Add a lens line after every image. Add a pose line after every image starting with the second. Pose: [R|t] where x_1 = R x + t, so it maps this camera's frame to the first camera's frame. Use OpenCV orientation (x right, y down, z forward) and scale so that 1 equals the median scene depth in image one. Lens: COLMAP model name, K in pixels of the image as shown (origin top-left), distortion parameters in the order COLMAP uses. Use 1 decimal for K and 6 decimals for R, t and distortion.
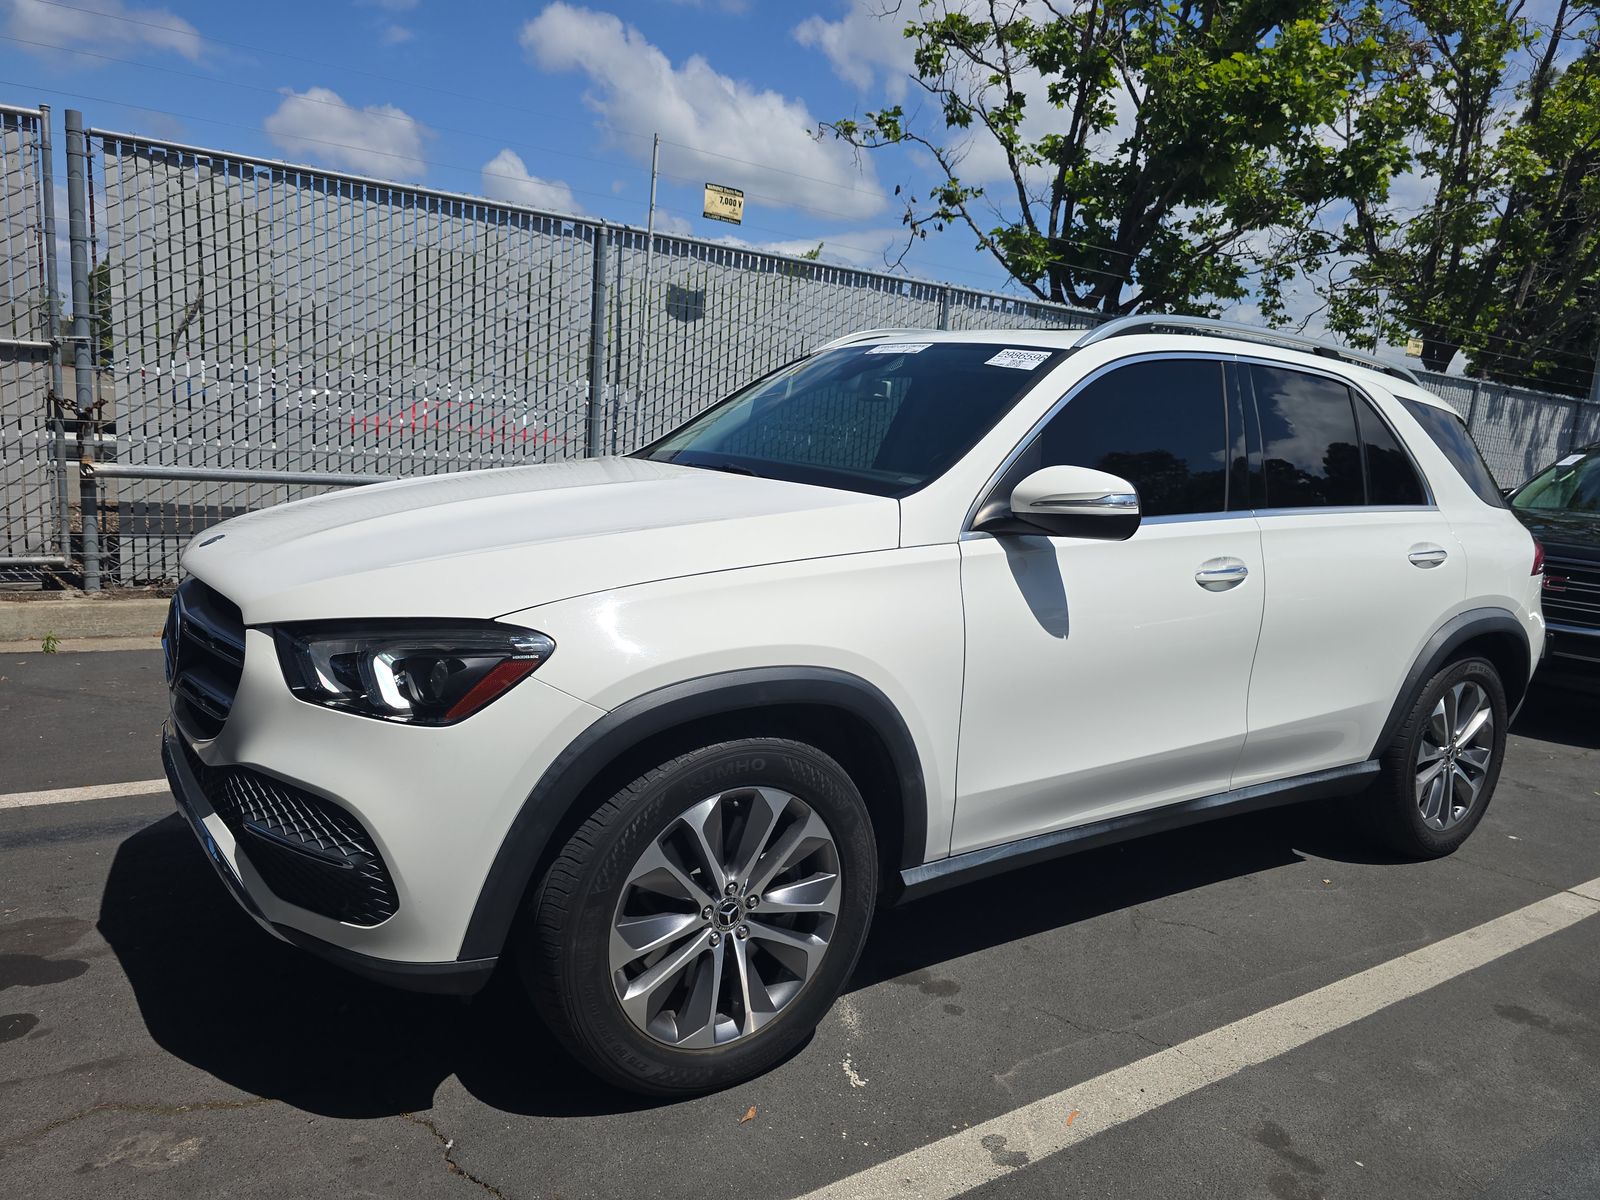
lens RADIAL K [[1071.3, 0, 798.3], [0, 1071.3, 590.6], [0, 0, 1]] dist [0.010582, -0.010146]
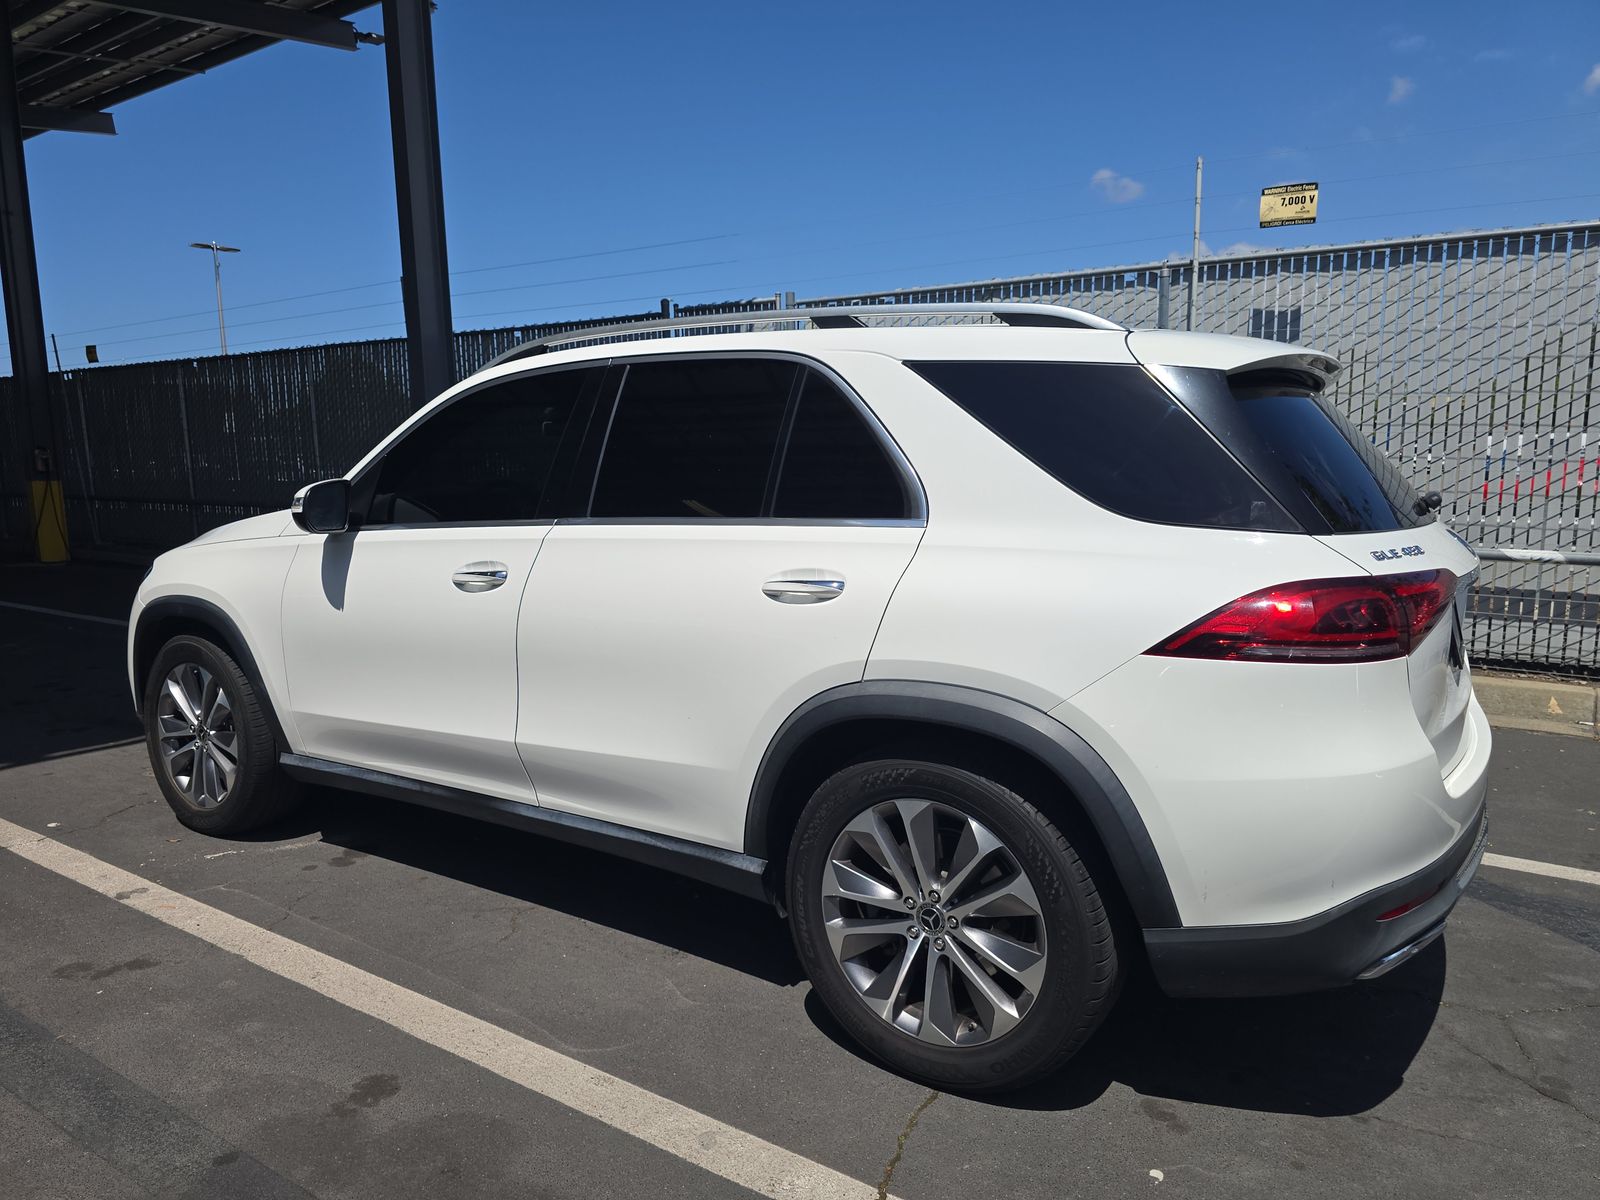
lens RADIAL K [[1071.3, 0, 806.3], [0, 1071.3, 606.9], [0, 0, 1]] dist [0.010582, -0.010146]
pose [[0.395181, 0.048897, -0.917301, 1.504171], [-0.105636, 0.994377, 0.007496, -0.026722], [0.912509, 0.093937, 0.398124, 0.897563]]
